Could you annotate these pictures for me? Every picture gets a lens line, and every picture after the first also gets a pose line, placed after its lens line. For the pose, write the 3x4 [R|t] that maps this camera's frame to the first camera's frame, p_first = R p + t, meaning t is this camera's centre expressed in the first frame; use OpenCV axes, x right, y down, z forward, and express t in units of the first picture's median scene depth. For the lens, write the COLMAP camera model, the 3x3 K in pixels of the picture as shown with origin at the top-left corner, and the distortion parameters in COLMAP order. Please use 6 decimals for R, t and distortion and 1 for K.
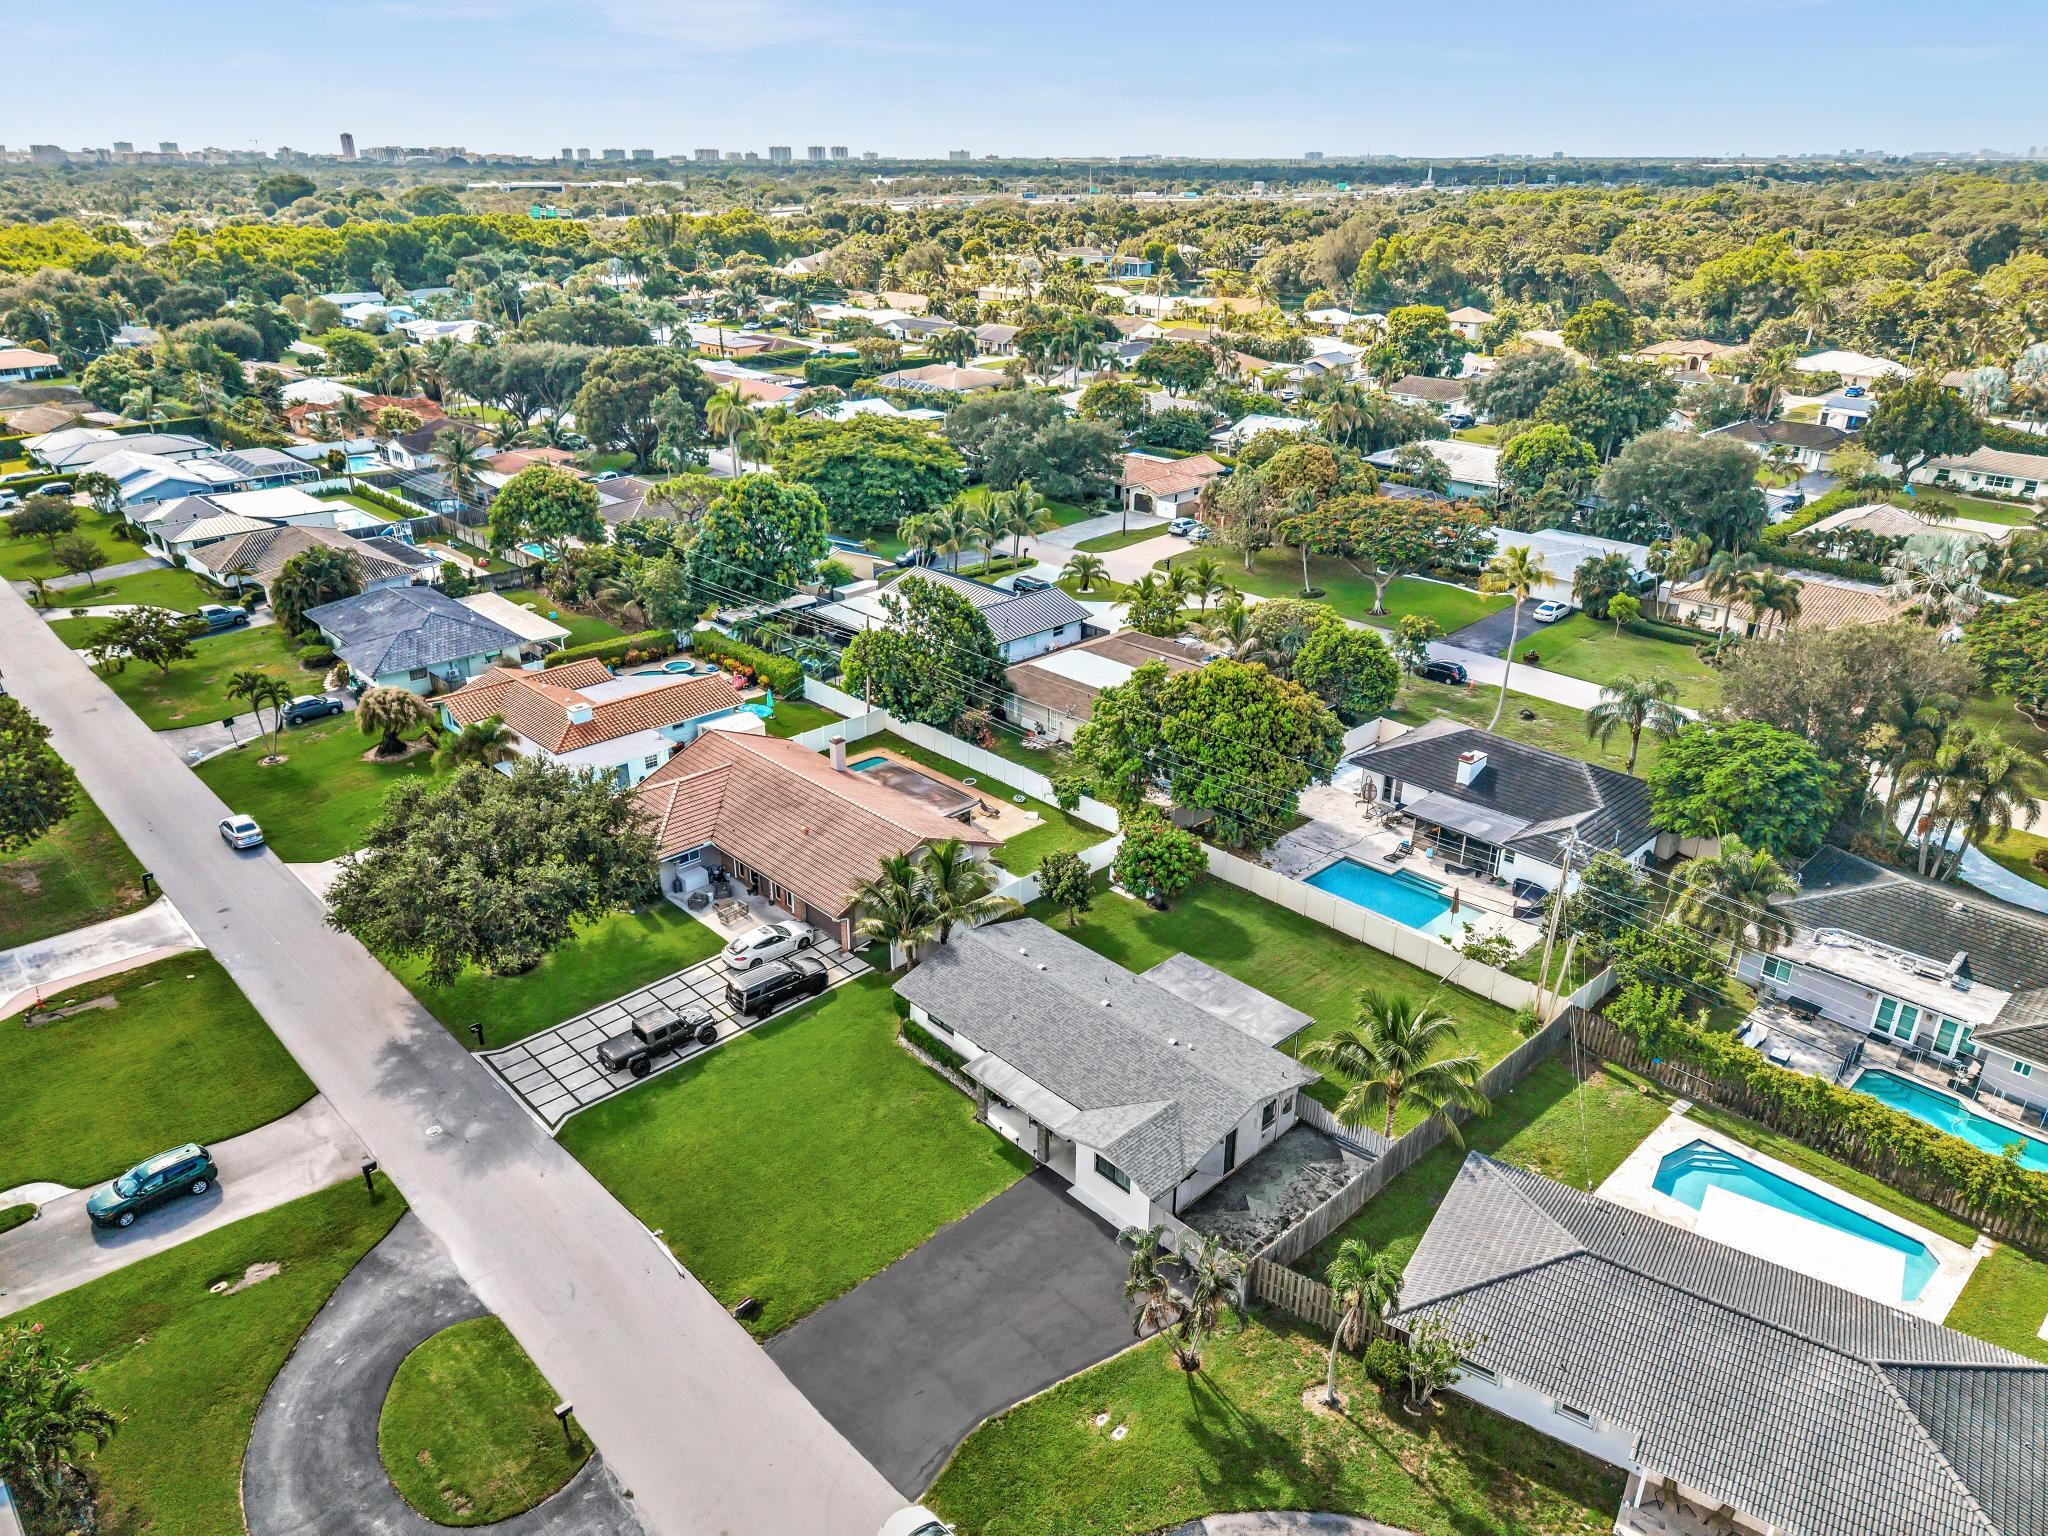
lens RADIAL K [[1392.5, 0, 1024.0], [0, 1392.5, 768.0], [0, 0, 1]] dist [0.034922, -0.052455]
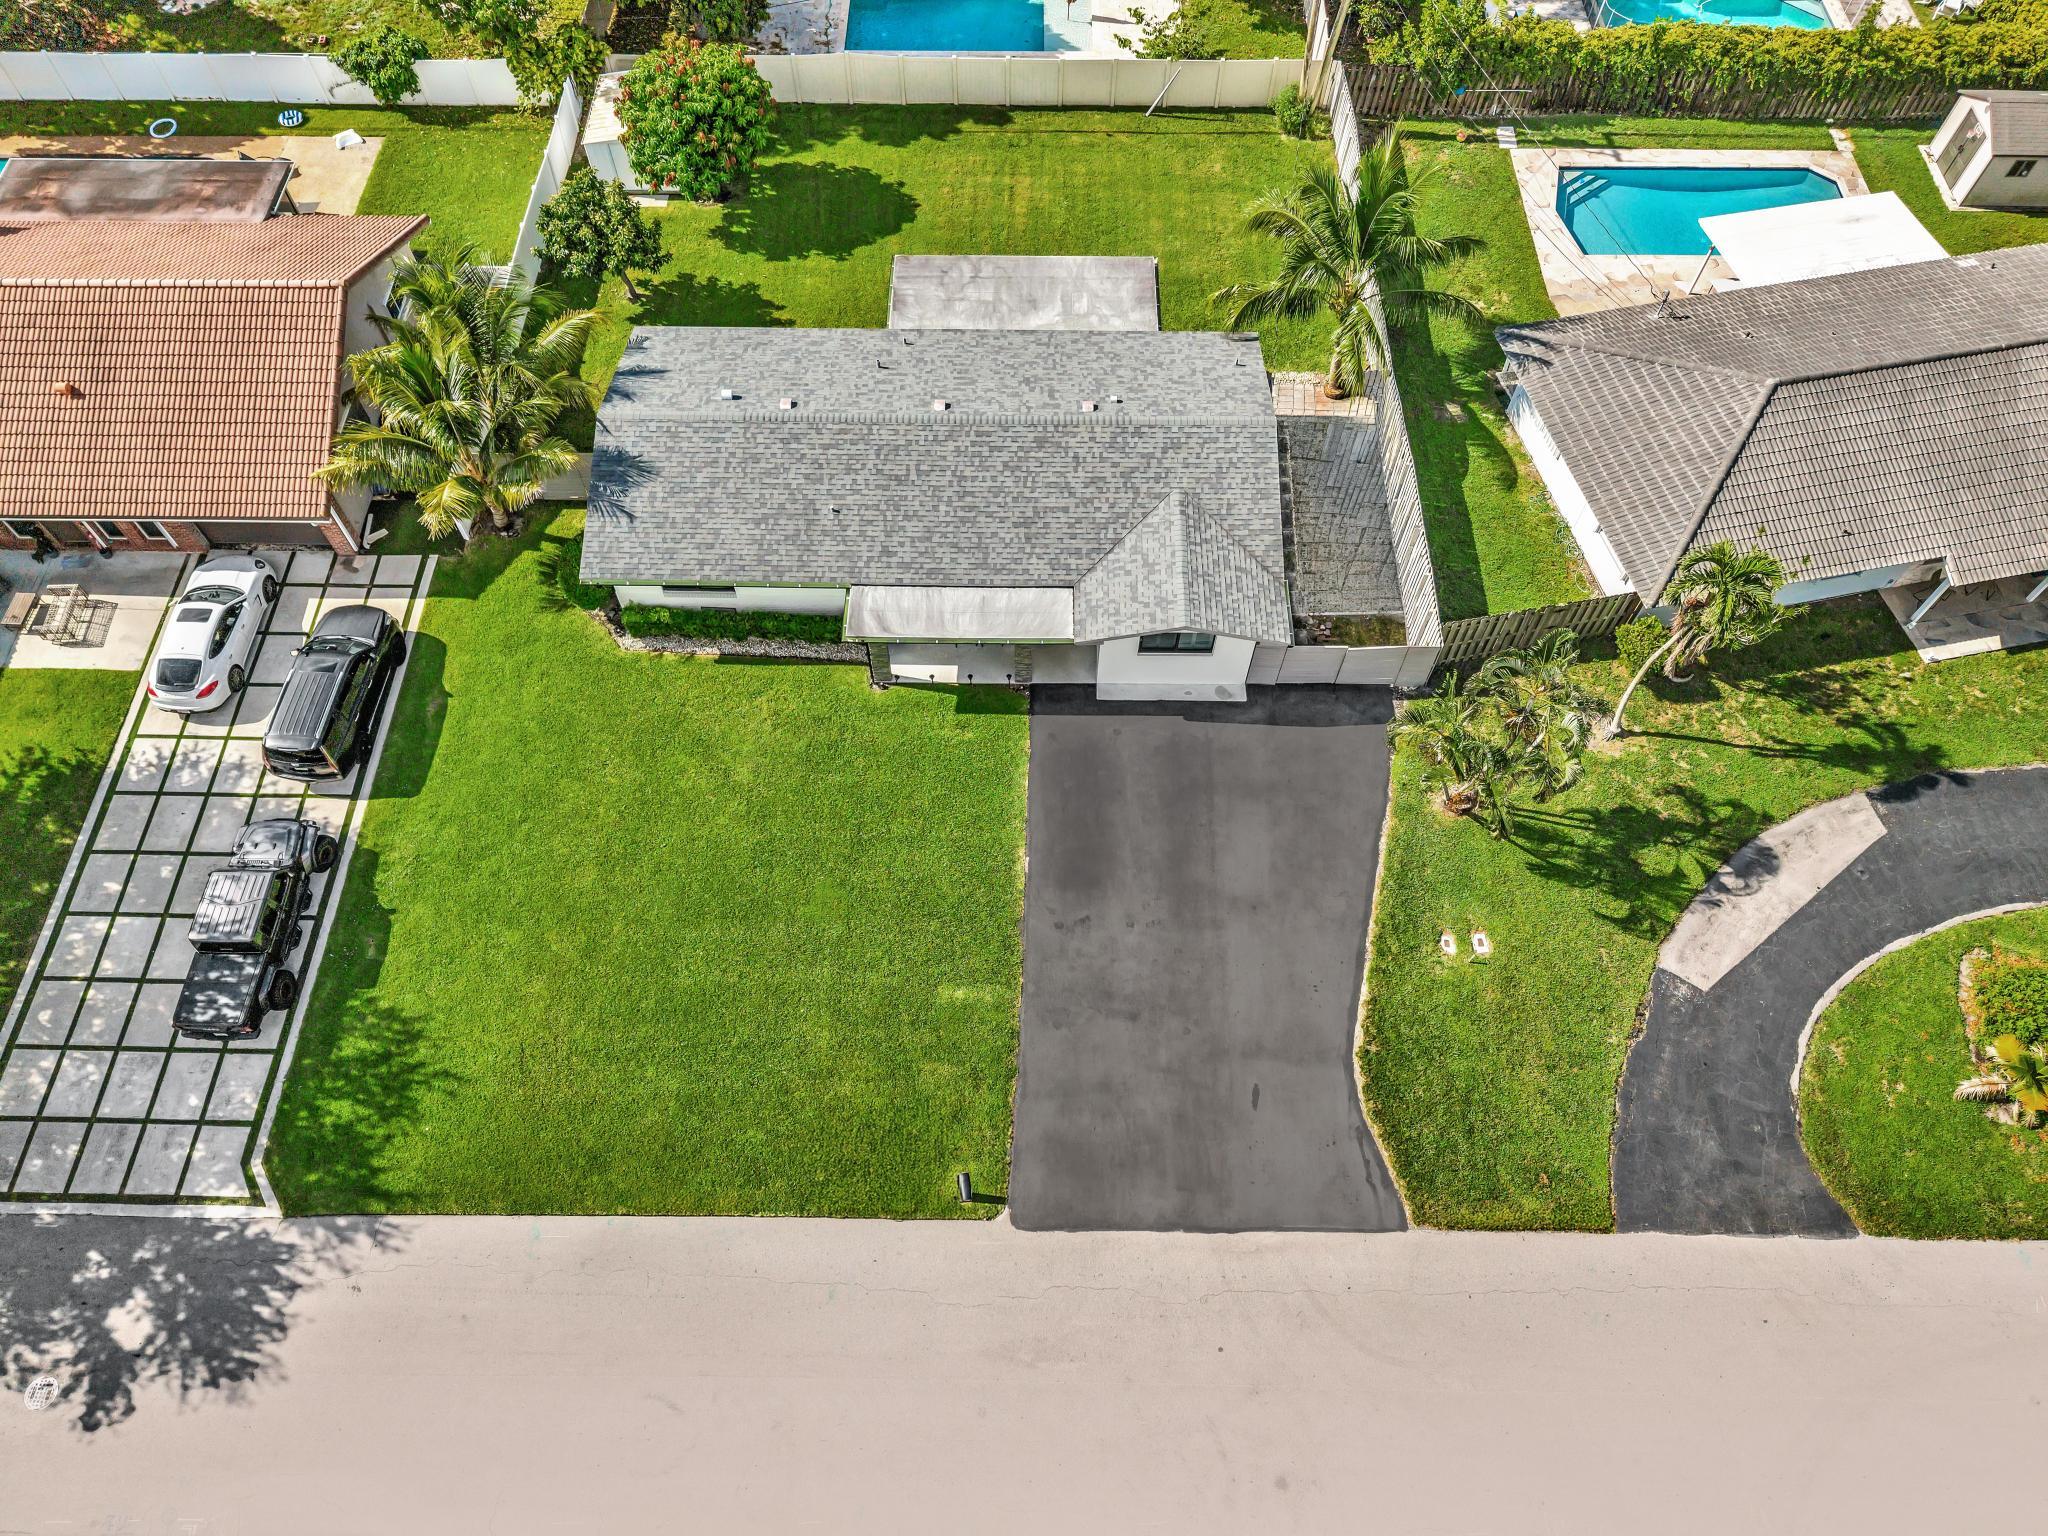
lens RADIAL K [[1369.3, 0, 1024.0], [0, 1369.3, 768.0], [0, 0, 1]] dist [0.034729, -0.024365]
pose [[0.696948, -0.619018, 0.362051, -0.193153], [0.295156, 0.707731, 0.641871, -0.074896], [-0.653565, -0.340489, 0.675959, 0.457152]]
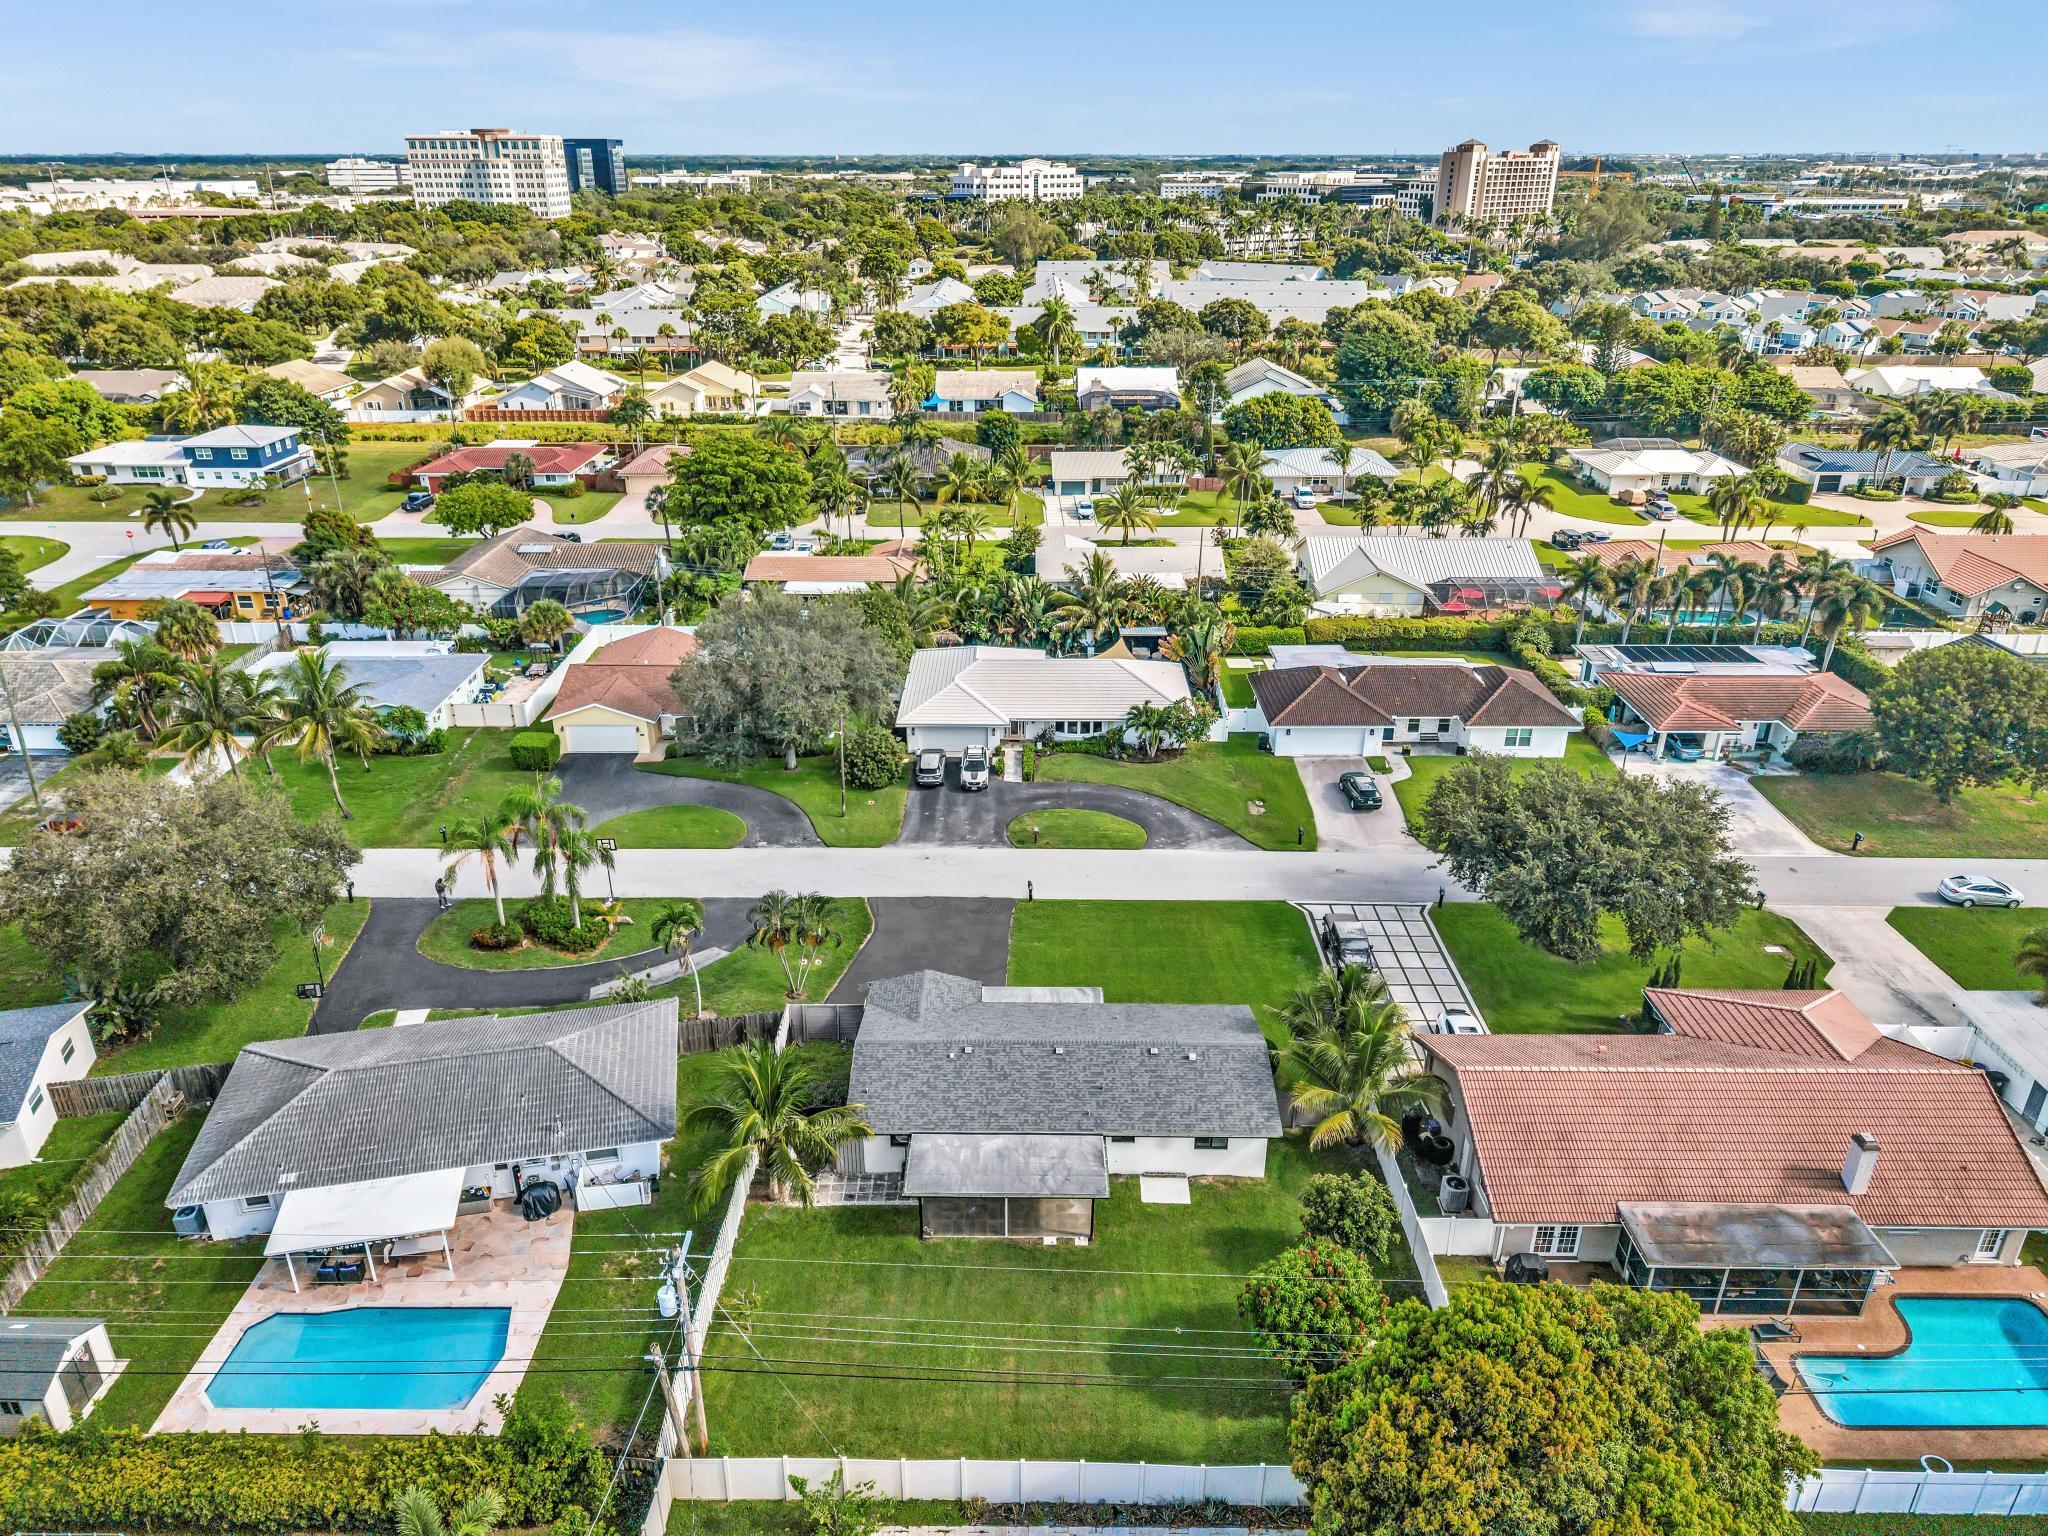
lens RADIAL K [[1402.4, 0, 1001.3], [0, 1402.4, 769.0], [0, 0, 1]] dist [0.049023, -0.052735]
pose [[-0.701764, 0.285878, -0.652534, 0.582201], [-0.287499, 0.724410, 0.626557, -0.495297], [0.651821, 0.627298, -0.426176, 1.100921]]
